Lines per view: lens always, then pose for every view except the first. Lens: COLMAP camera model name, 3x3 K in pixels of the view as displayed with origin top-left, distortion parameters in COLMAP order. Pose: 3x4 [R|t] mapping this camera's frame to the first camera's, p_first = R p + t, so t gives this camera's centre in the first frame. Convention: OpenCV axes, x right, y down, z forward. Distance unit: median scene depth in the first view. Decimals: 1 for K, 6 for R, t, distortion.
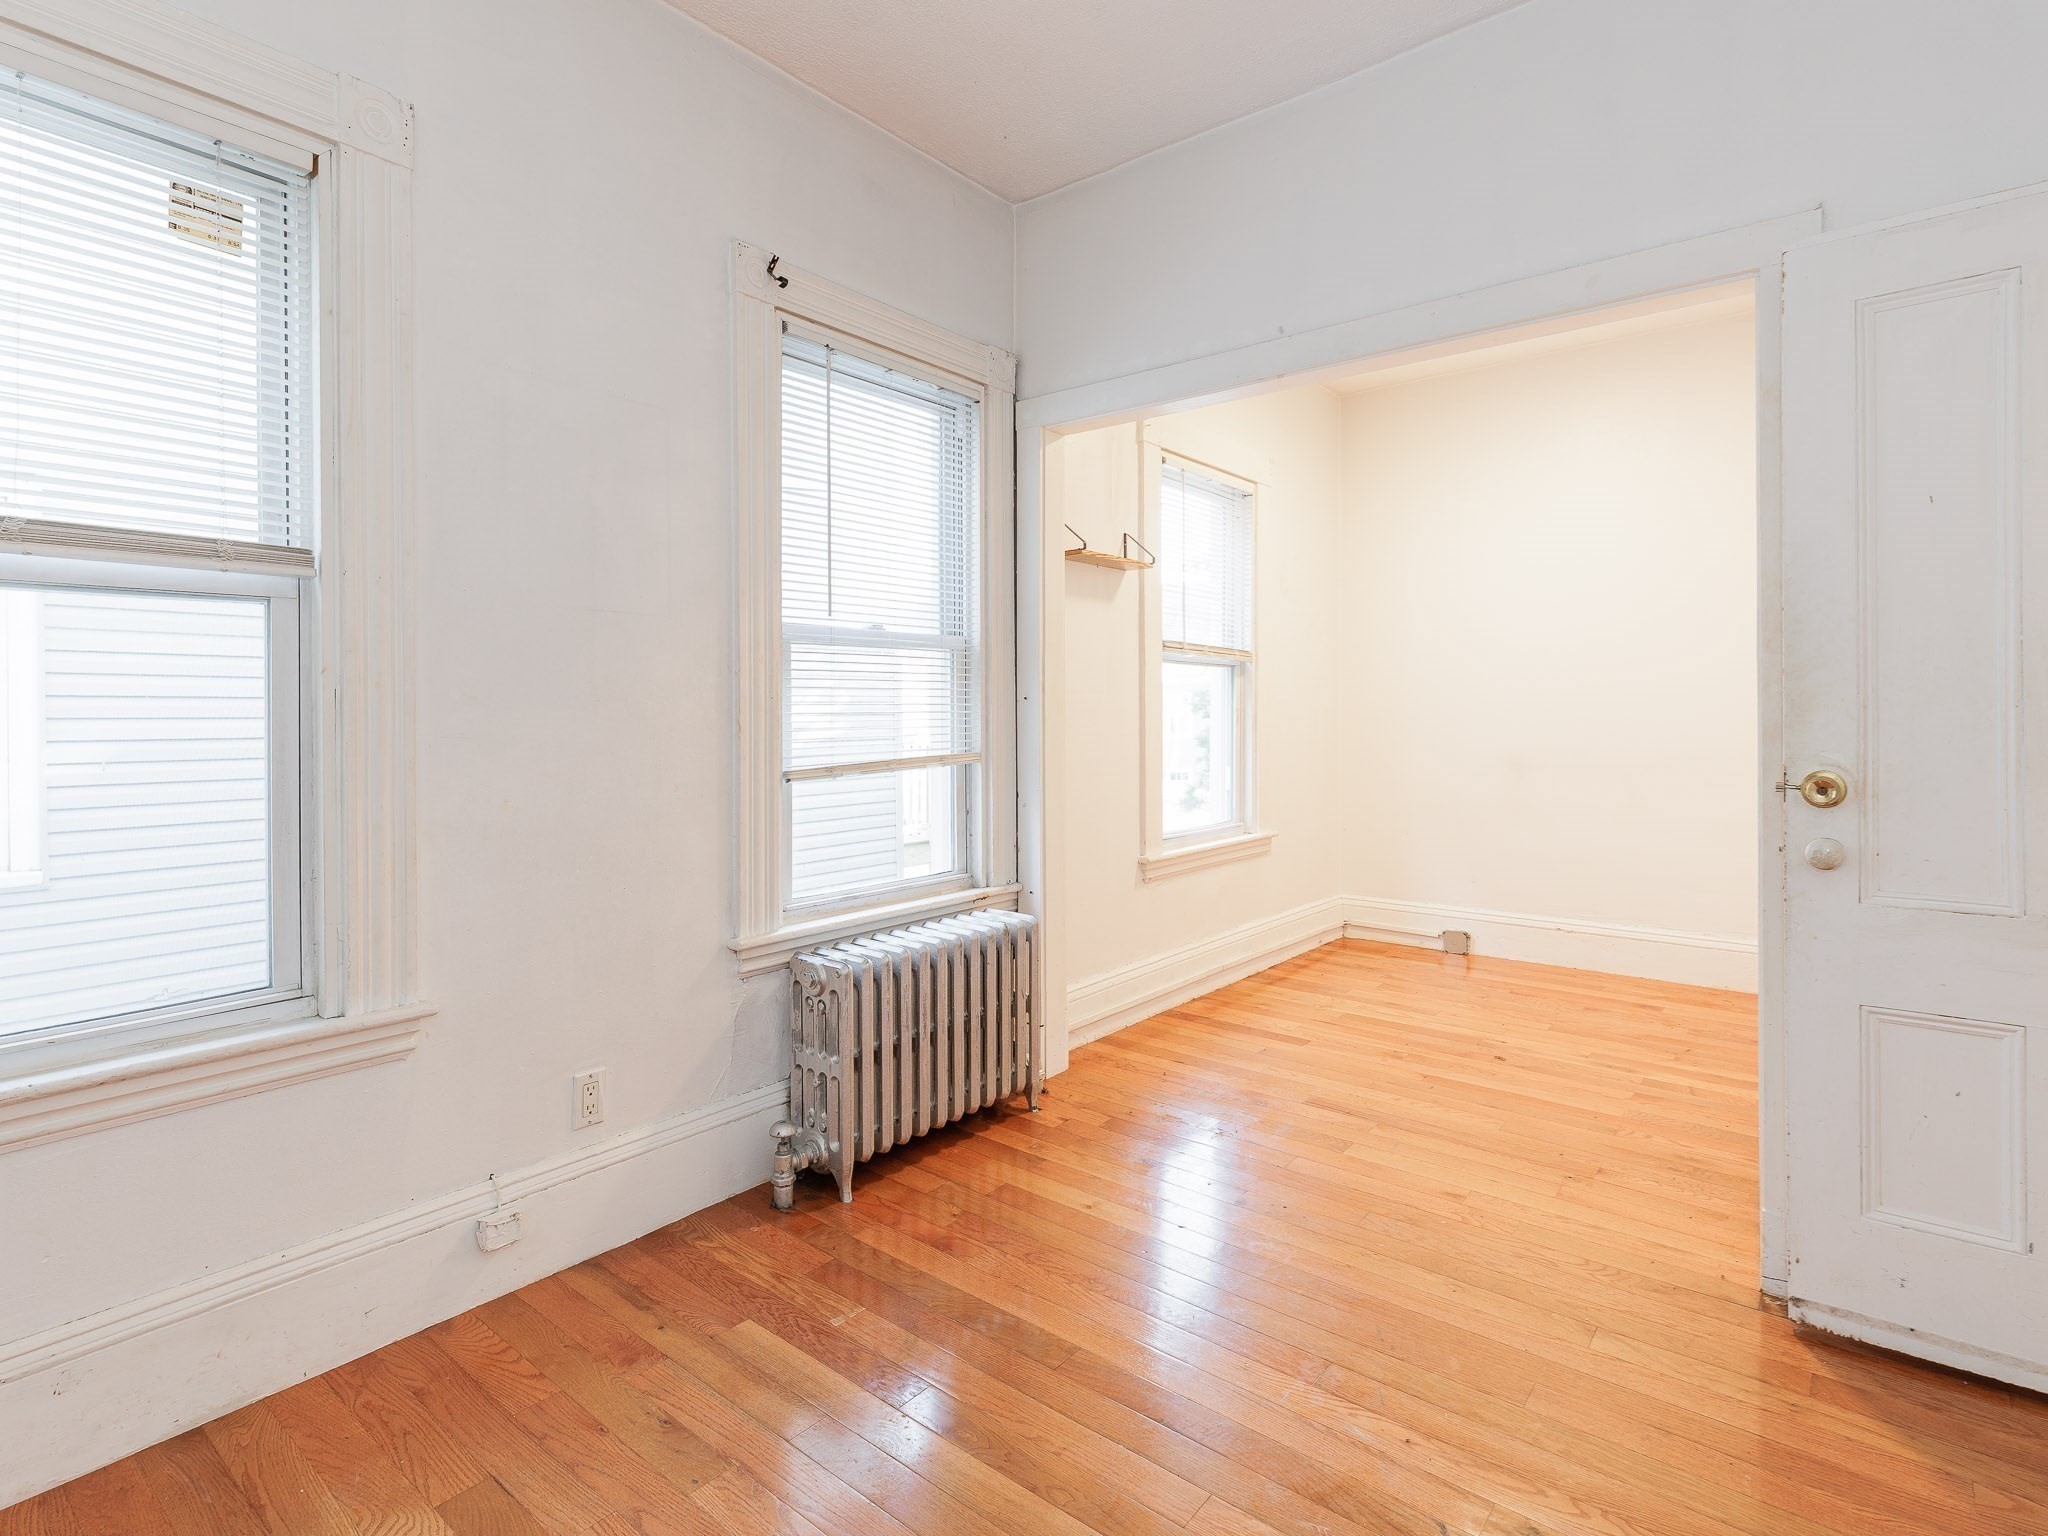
lens RADIAL K [[1041.1, 0, 1020.6], [0, 1041.1, 746.5], [0, 0, 1]] dist [0.009016, 0.000217]
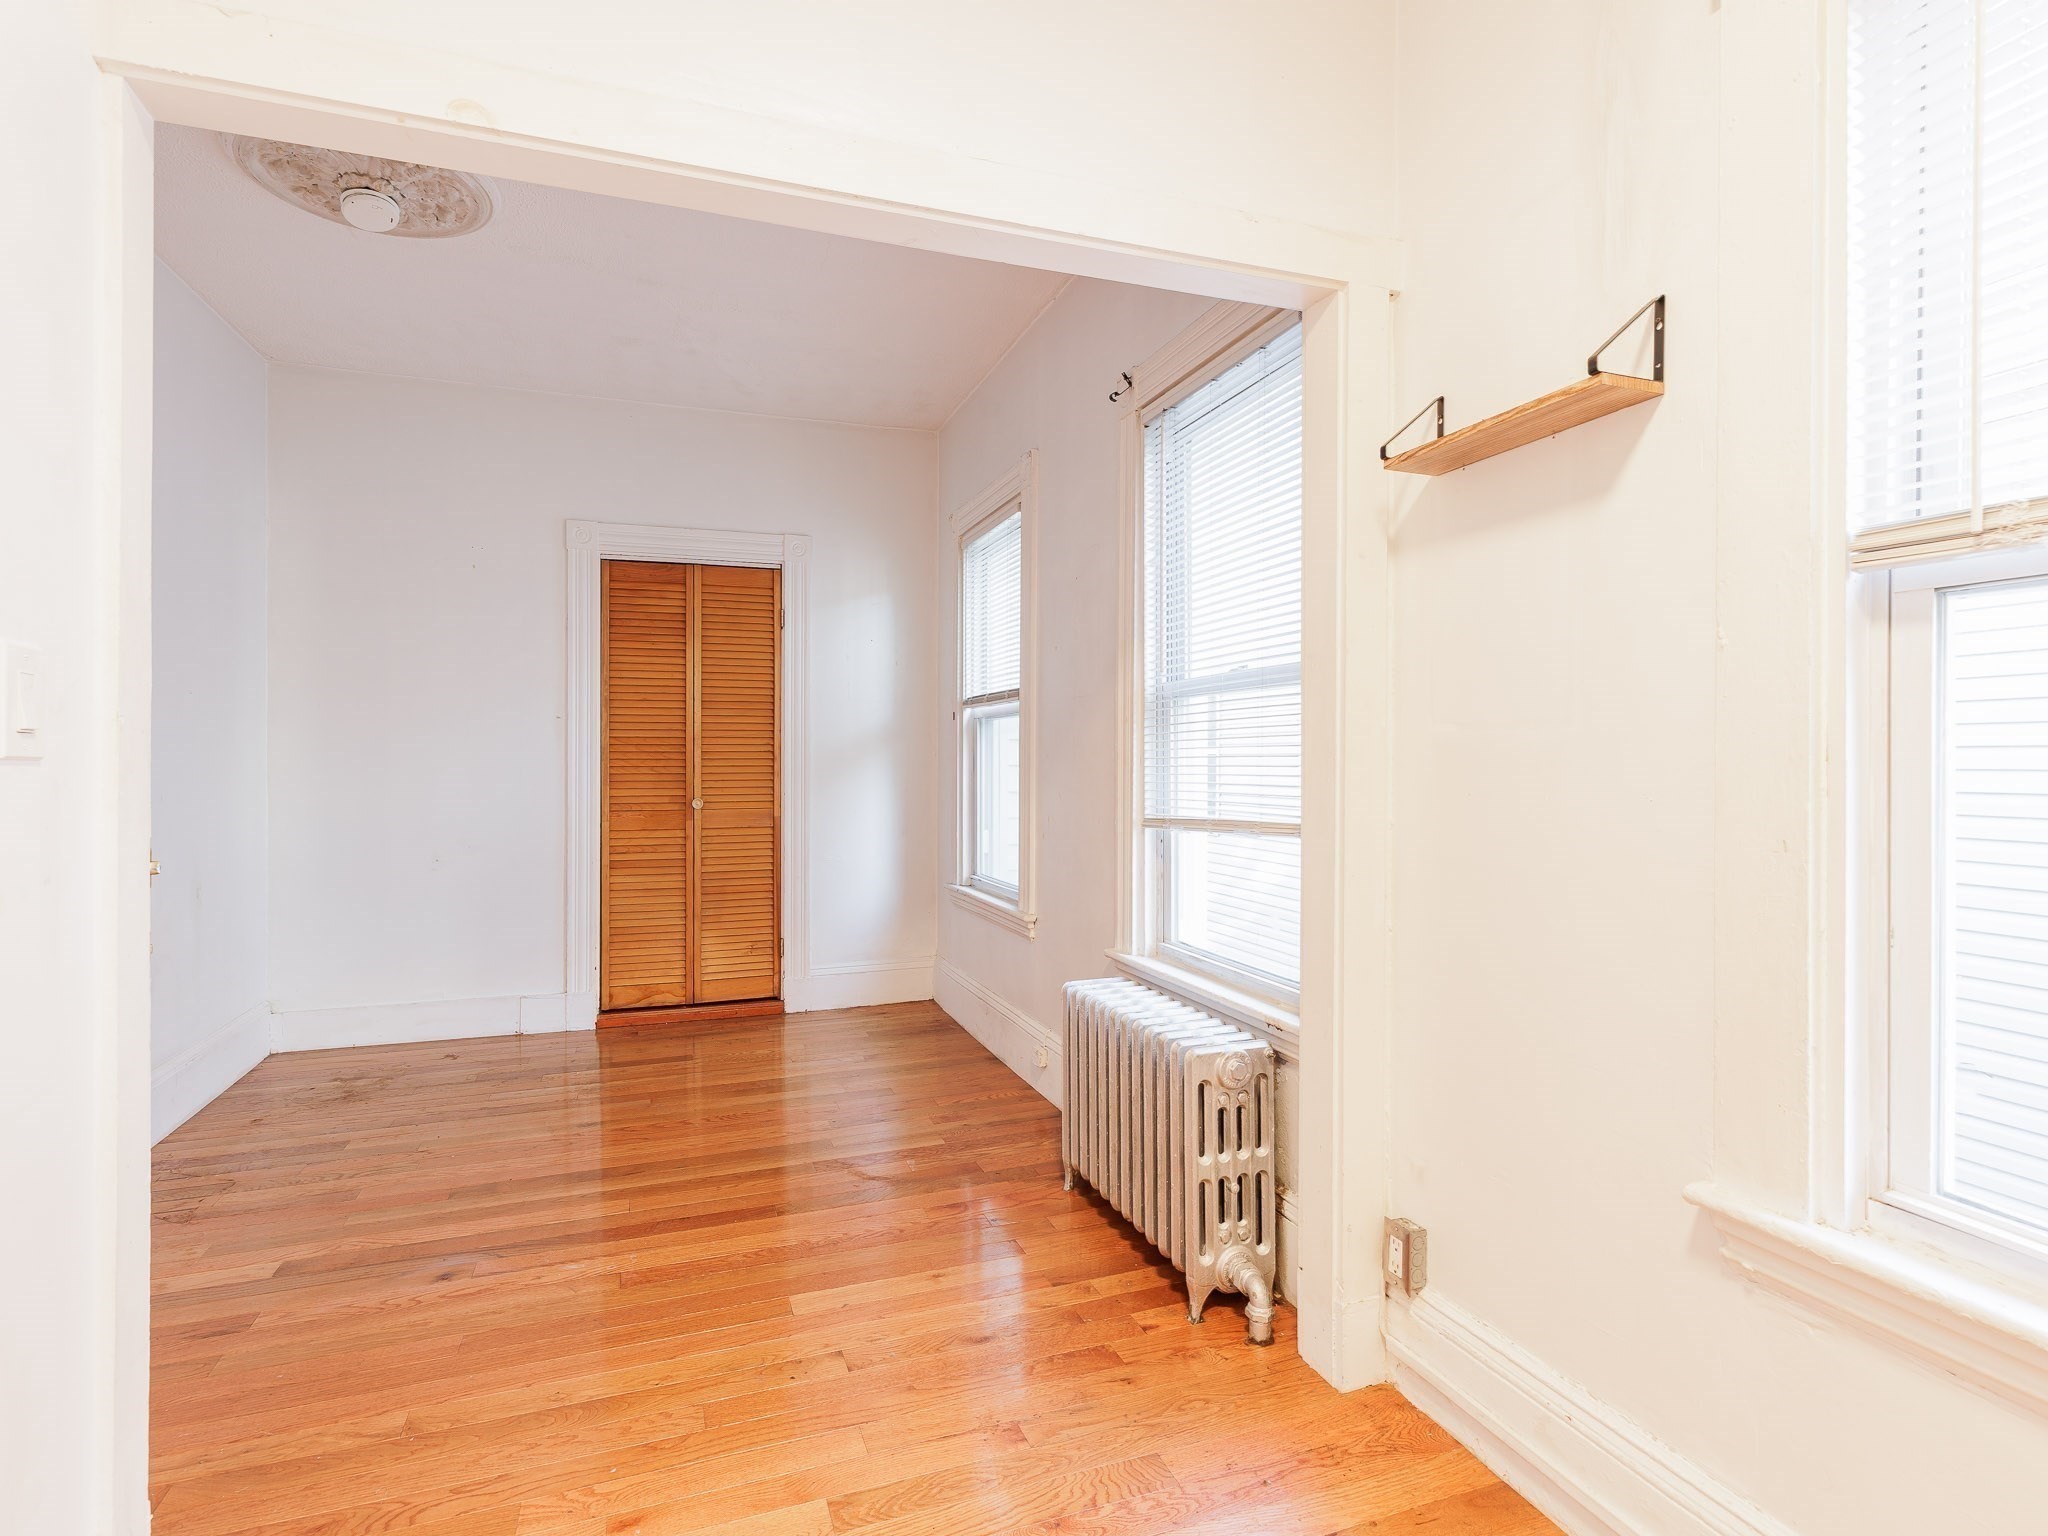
lens RADIAL K [[1041.1, 0, 1021.7], [0, 1041.1, 767.5], [0, 0, 1]] dist [0.009016, 0.000217]
pose [[-0.514741, 0.008002, -0.857308, 0.962412], [-0.025816, 0.999358, 0.024829, -0.063943], [0.856957, 0.034913, -0.514205, 1.753093]]
